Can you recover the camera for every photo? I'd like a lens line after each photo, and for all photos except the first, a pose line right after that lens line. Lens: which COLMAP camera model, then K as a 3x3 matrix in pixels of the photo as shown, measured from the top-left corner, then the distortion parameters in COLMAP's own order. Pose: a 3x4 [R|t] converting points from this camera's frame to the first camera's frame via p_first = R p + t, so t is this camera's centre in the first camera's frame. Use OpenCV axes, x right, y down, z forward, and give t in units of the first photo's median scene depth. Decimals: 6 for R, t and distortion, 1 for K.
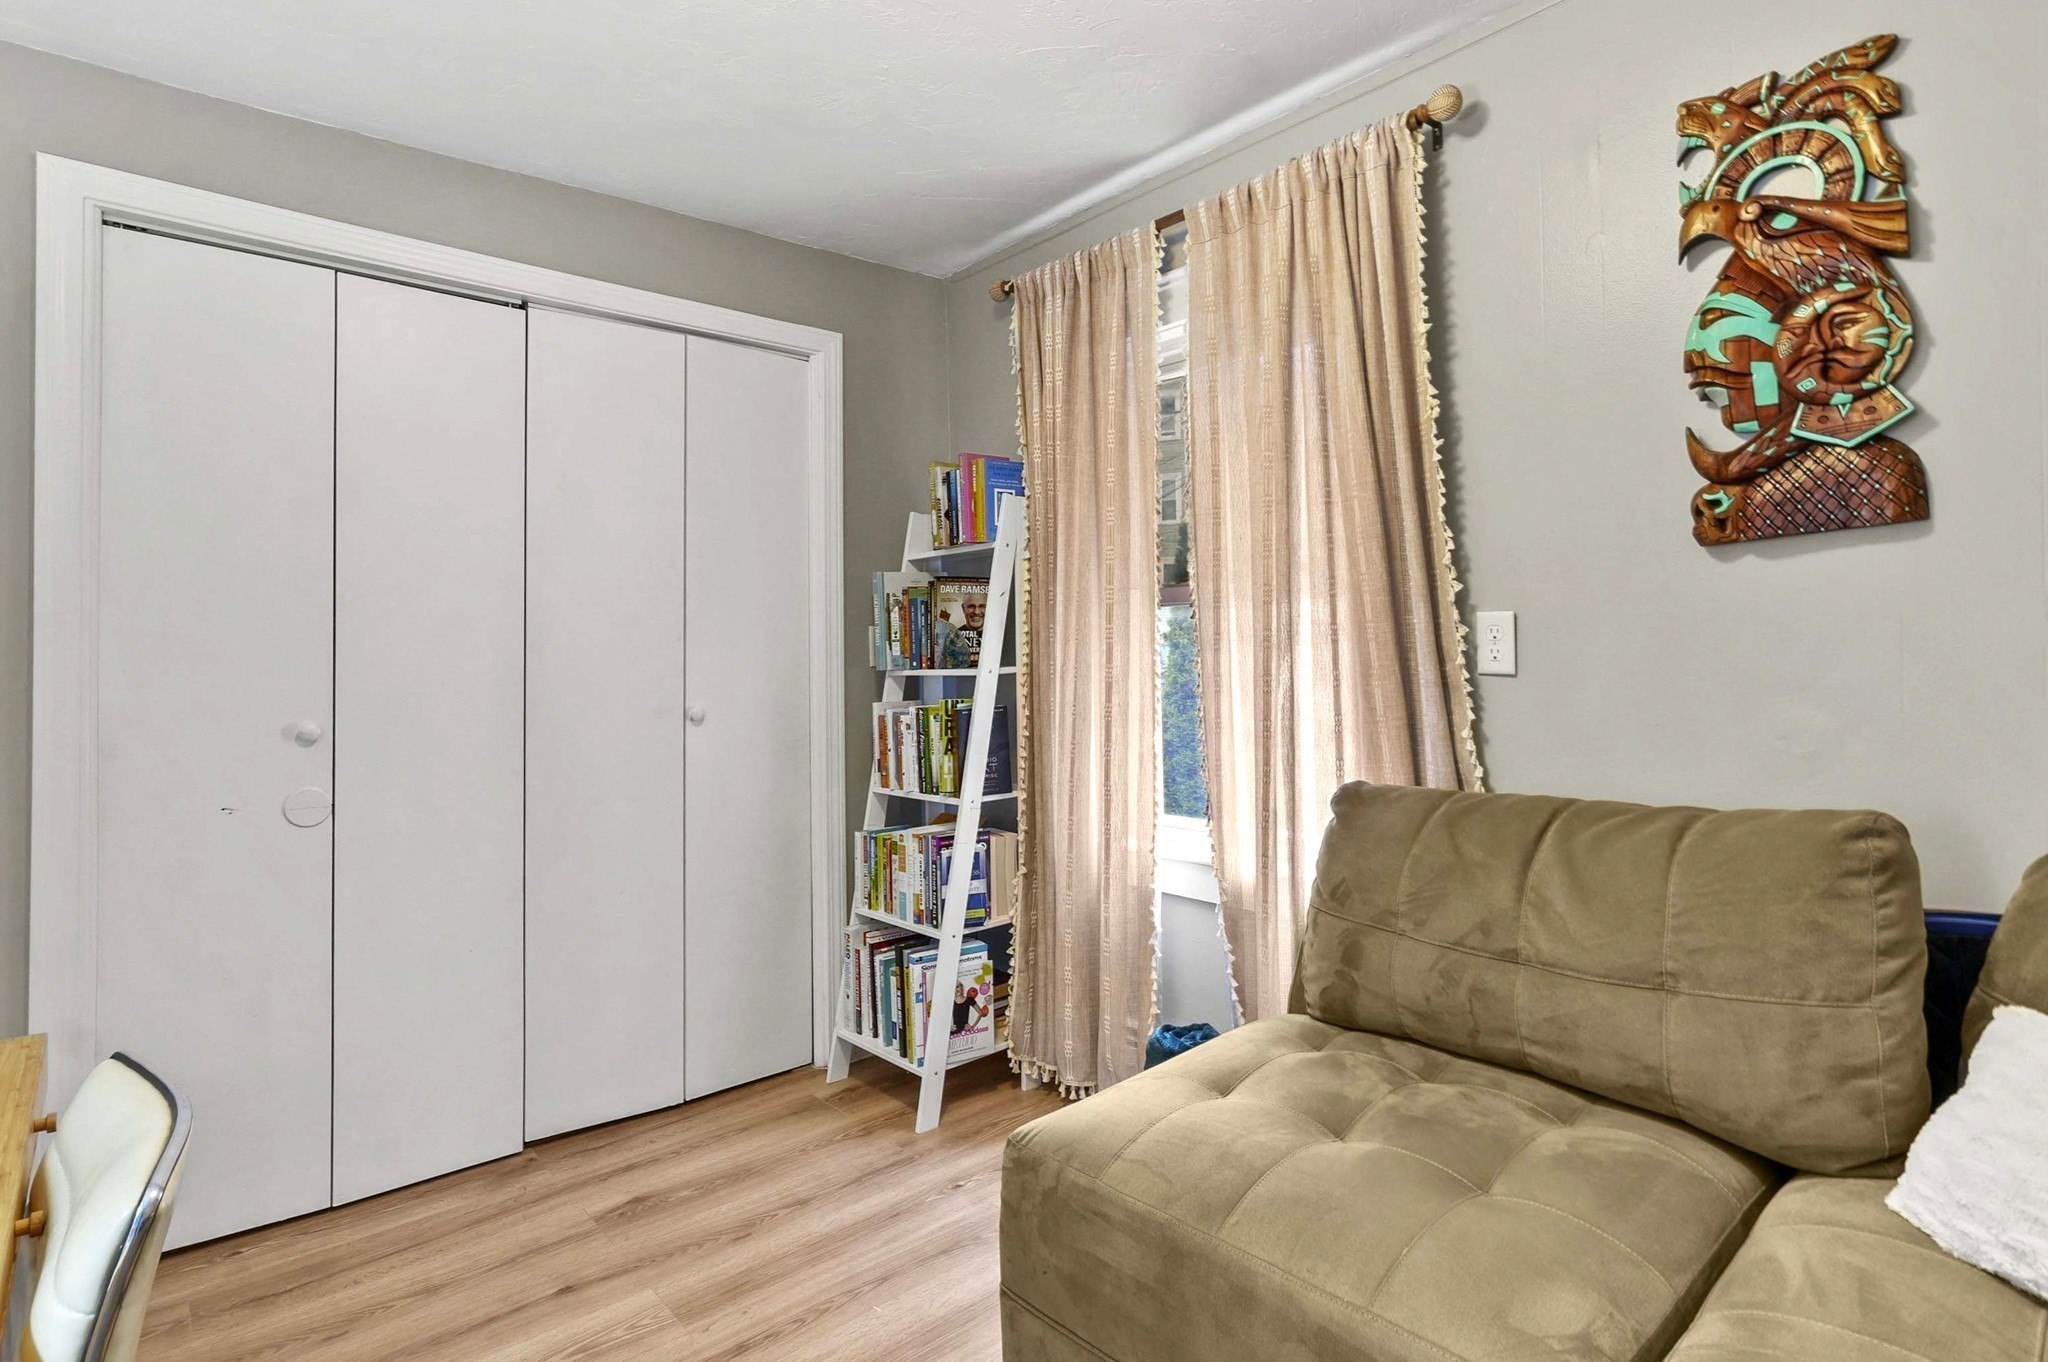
lens RADIAL K [[1019.5, 0, 1049.7], [0, 1019.5, 665.7], [0, 0, 1]] dist [-0.000875, 0.001696]
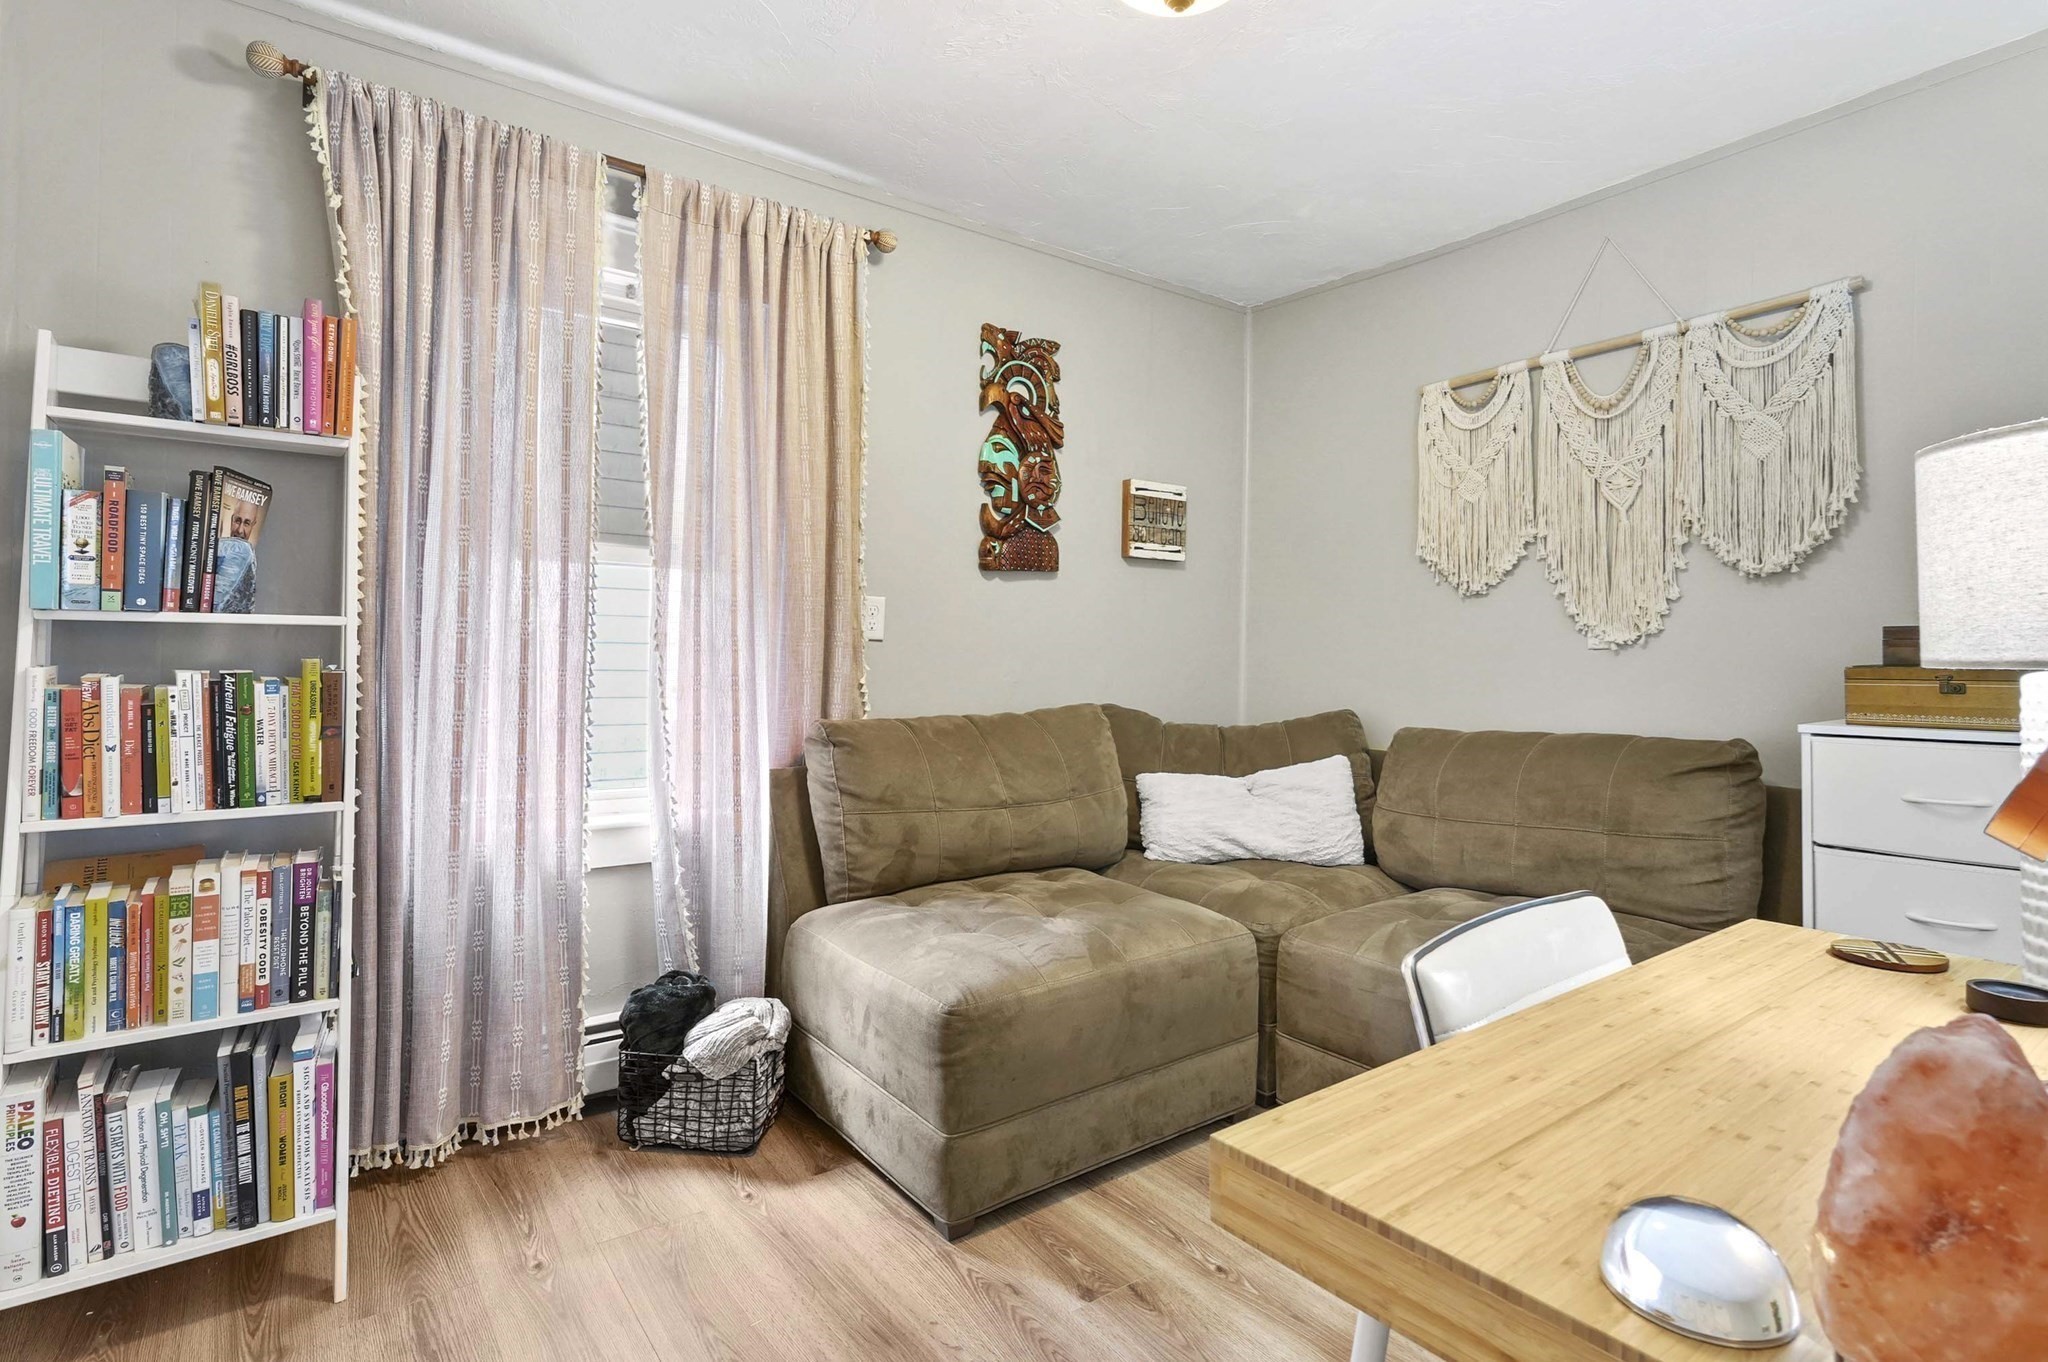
lens RADIAL K [[1000.3, 0, 1031.2], [0, 1000.3, 635.9], [0, 0, 1]] dist [-0.000763, 0.000818]
pose [[0.134032, 0.027118, 0.990606, -1.093793], [-0.015867, 0.999556, -0.025216, 0.040943], [-0.990850, -0.012338, 0.134403, 0.683028]]
